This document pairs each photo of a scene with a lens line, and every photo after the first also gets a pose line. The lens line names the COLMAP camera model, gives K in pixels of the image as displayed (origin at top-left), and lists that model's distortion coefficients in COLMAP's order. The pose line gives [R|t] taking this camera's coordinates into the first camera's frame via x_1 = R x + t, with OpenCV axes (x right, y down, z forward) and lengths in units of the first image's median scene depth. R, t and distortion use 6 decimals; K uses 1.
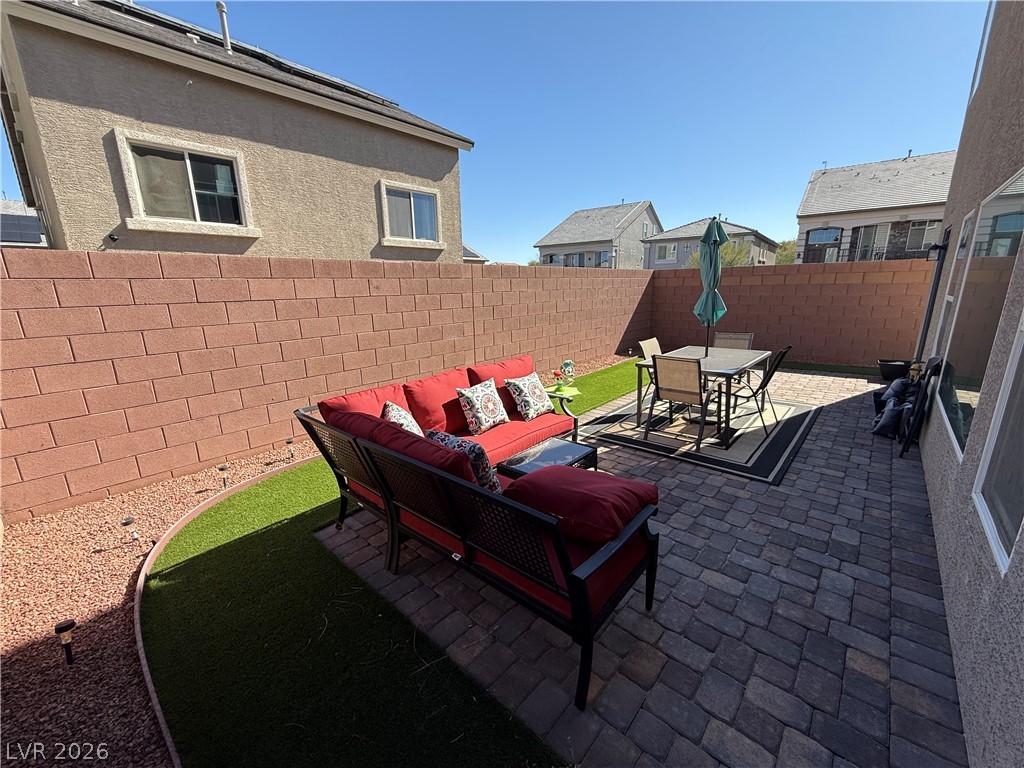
lens RADIAL K [[408.4, 0, 508.8], [0, 408.4, 383.8], [0, 0, 1]] dist [0.000336, 0.000000]
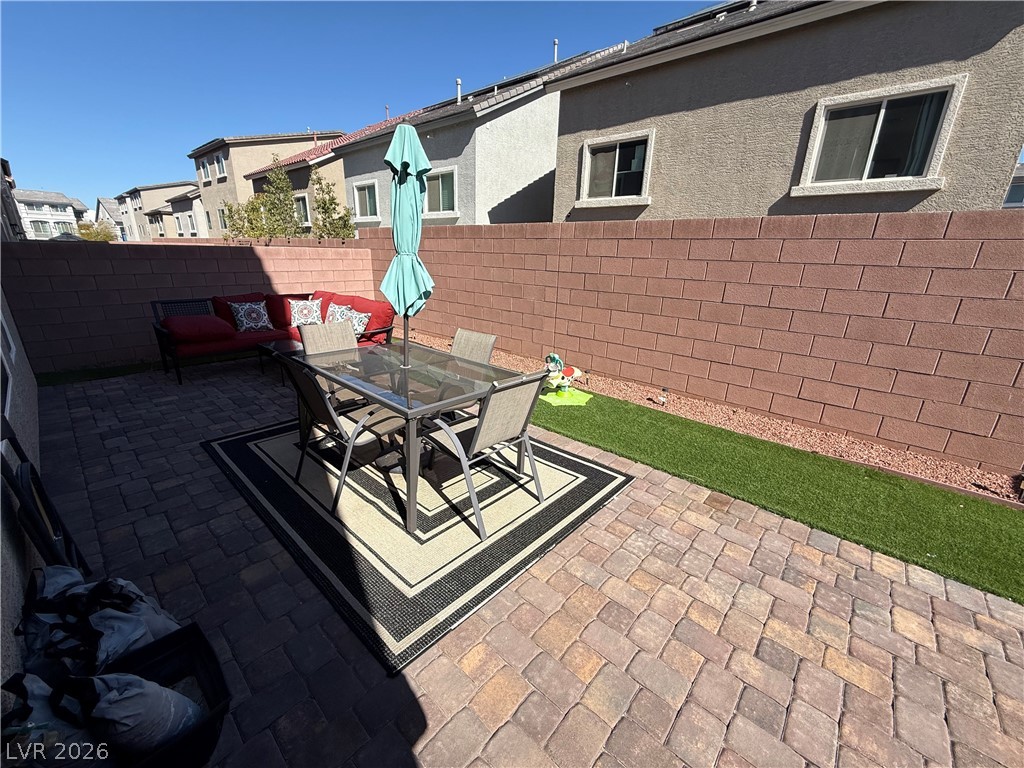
lens RADIAL K [[408.4, 0, 510.3], [0, 408.4, 382.6], [0, 0, 1]] dist [0.000336, 0.000000]
pose [[0.007036, 0.327313, -0.944890, 0.626935], [-0.258705, 0.913339, 0.314457, -0.162153], [0.965931, 0.242235, 0.091104, 0.642922]]
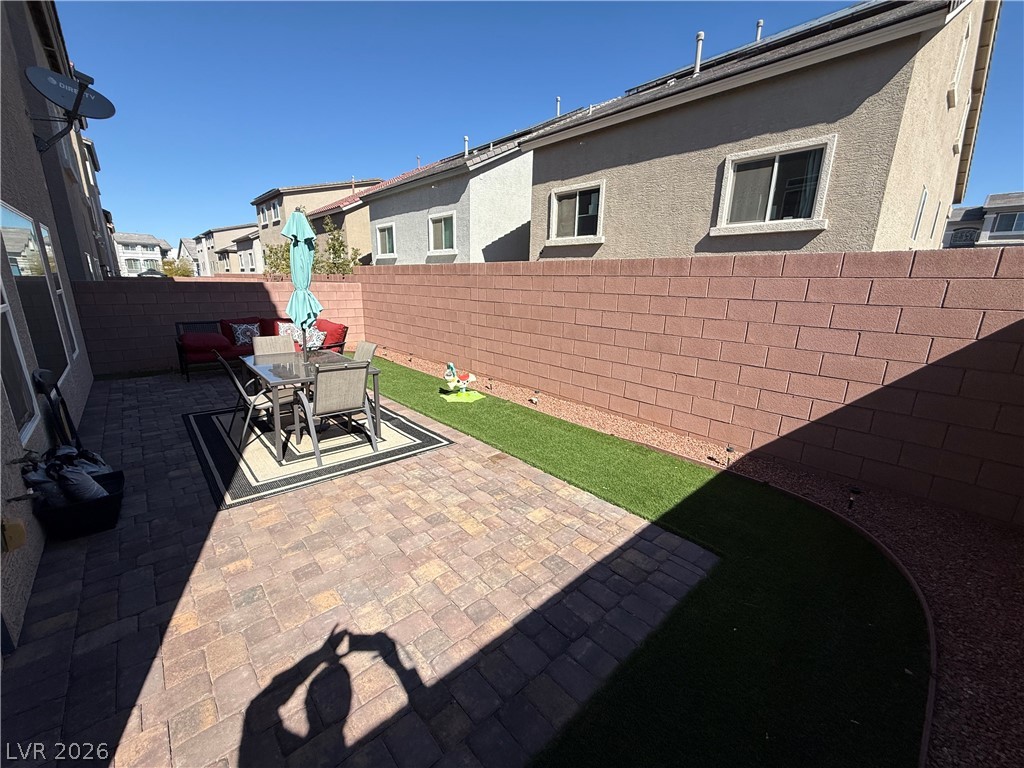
lens RADIAL K [[408.4, 0, 510.9], [0, 408.4, 383.2], [0, 0, 1]] dist [0.000336, 0.000000]
pose [[-0.091386, 0.261238, -0.960939, 0.781930], [-0.249585, 0.928168, 0.276065, -0.229431], [0.964031, 0.265064, -0.019620, 0.862291]]
